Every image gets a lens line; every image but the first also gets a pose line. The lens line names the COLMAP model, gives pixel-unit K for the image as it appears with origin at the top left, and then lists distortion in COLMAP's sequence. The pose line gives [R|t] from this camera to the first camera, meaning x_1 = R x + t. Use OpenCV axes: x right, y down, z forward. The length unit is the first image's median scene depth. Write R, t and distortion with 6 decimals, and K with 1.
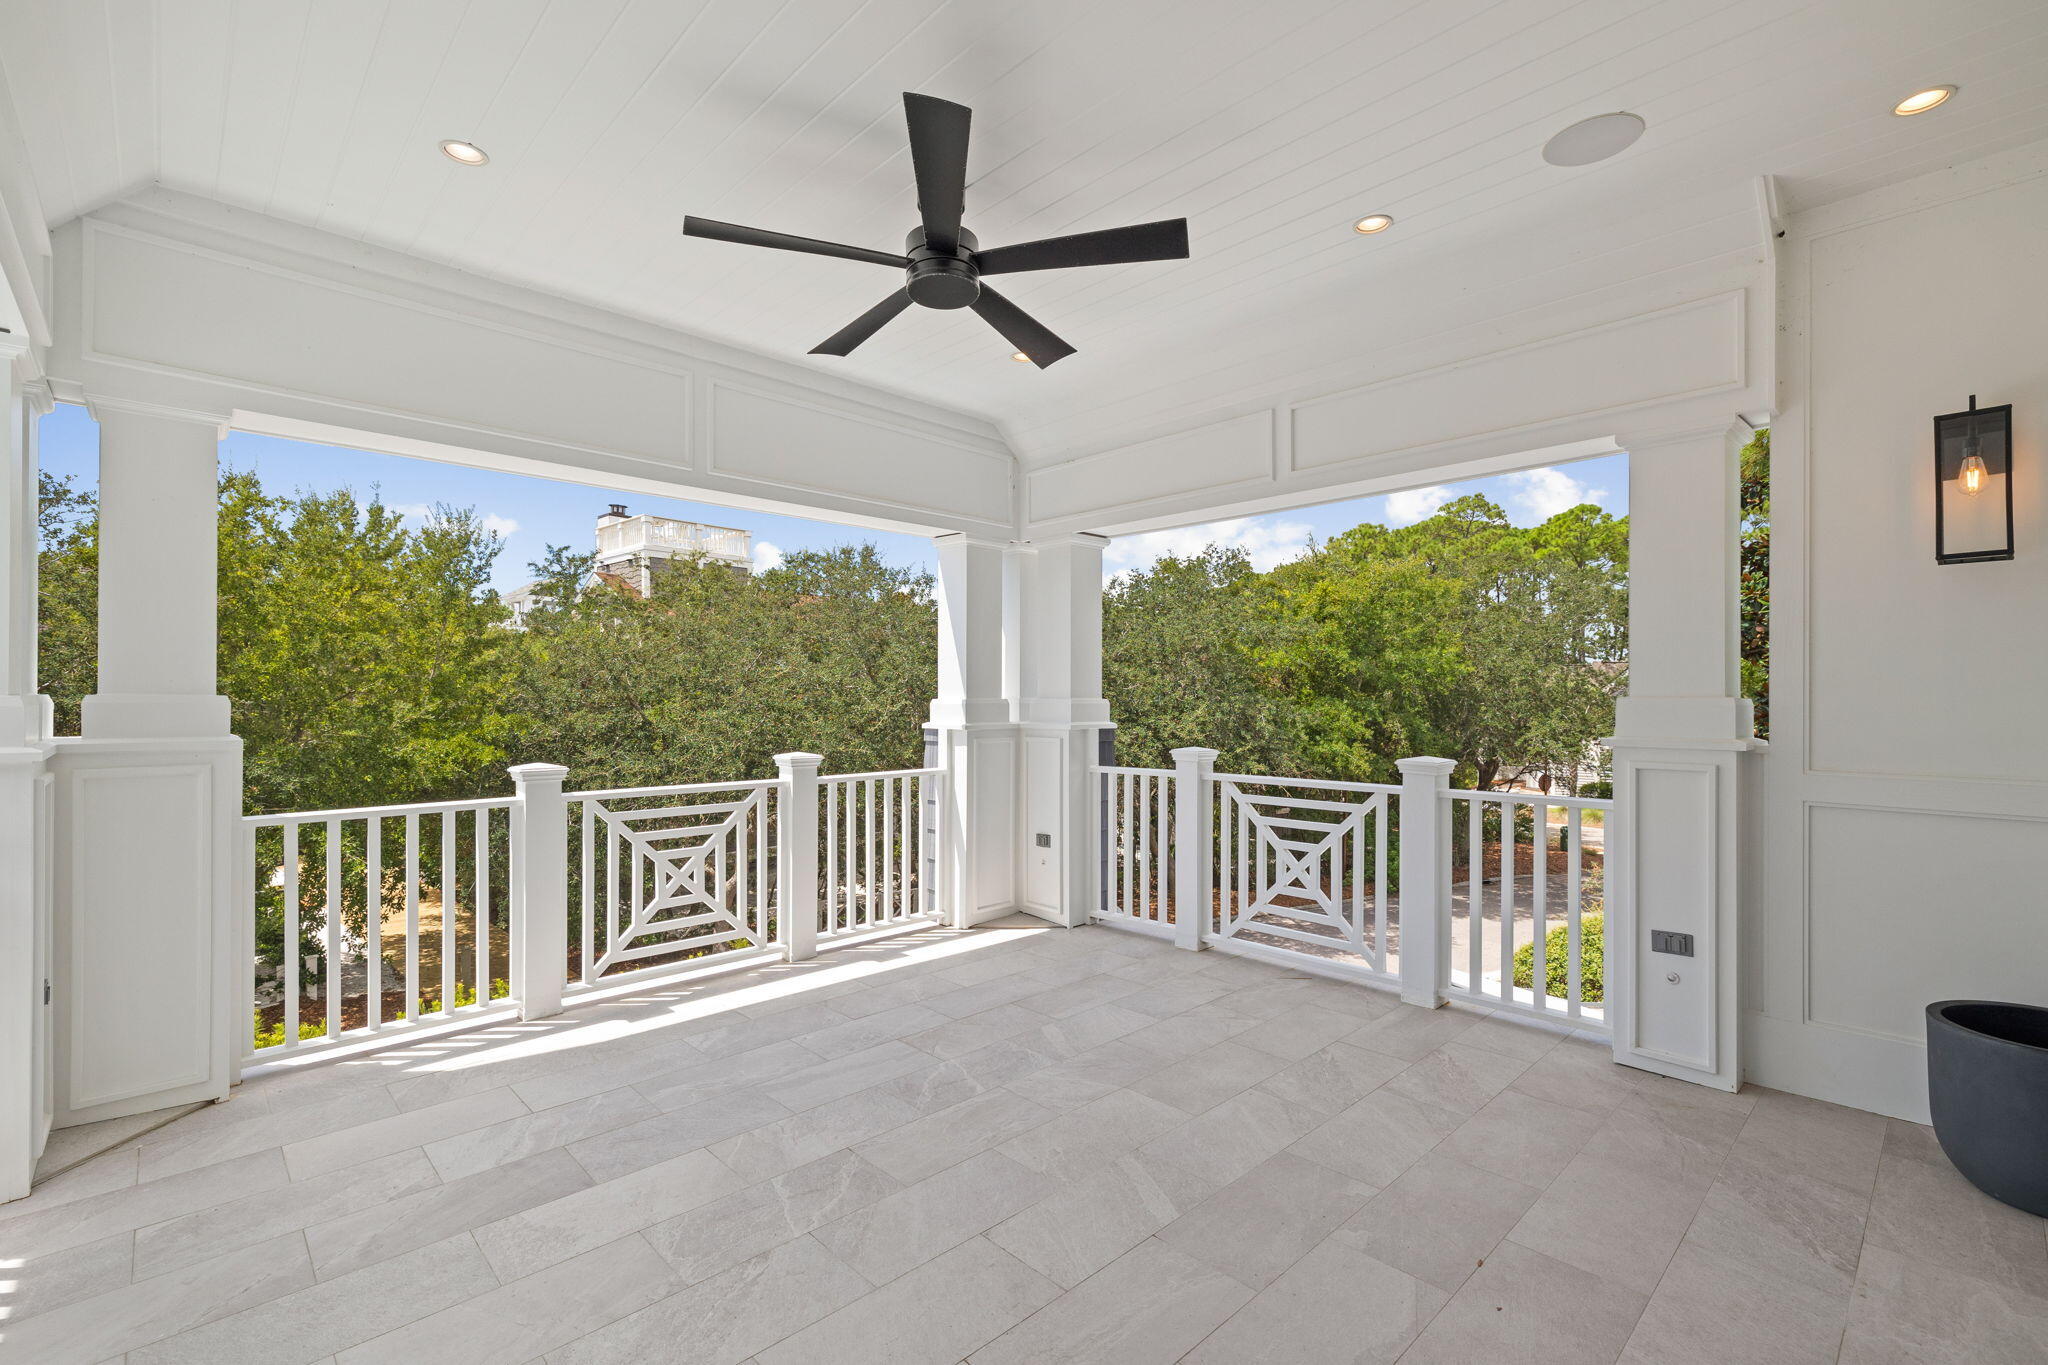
lens RADIAL K [[872.7, 0, 1019.0], [0, 872.7, 691.4], [0, 0, 1]] dist [0.000335, 0.000020]
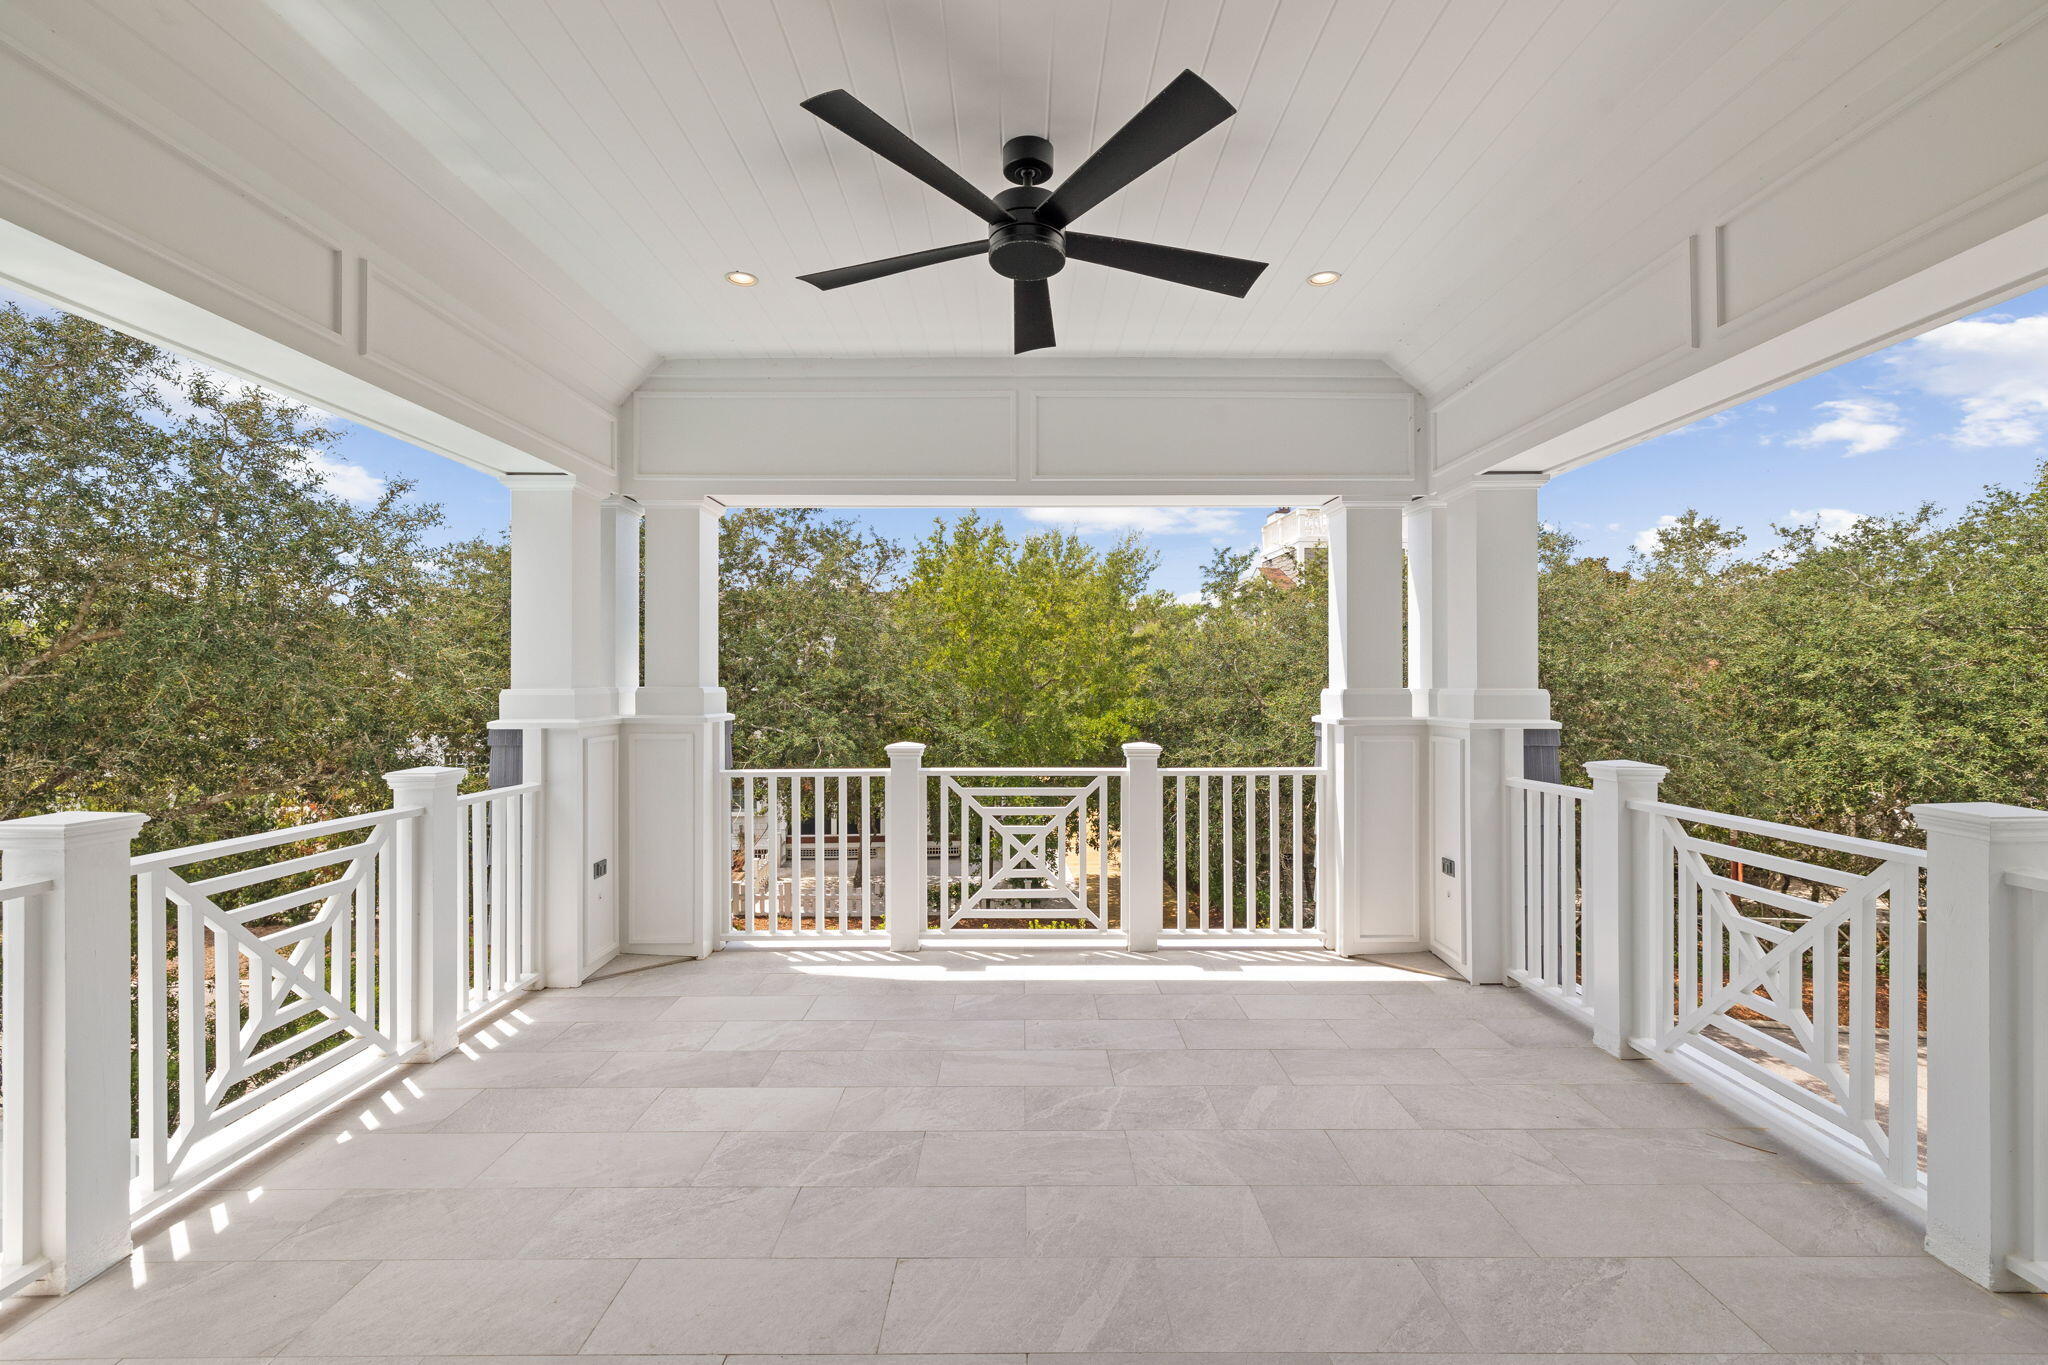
lens RADIAL K [[861.9, 0, 1024.0], [0, 861.9, 682.5], [0, 0, 1]] dist [0.000263, -0.000185]
pose [[0.738536, -0.003156, -0.674207, 0.353127], [0.006966, 0.999971, 0.002950, -0.003048], [0.674179, -0.006875, 0.738536, 0.207761]]
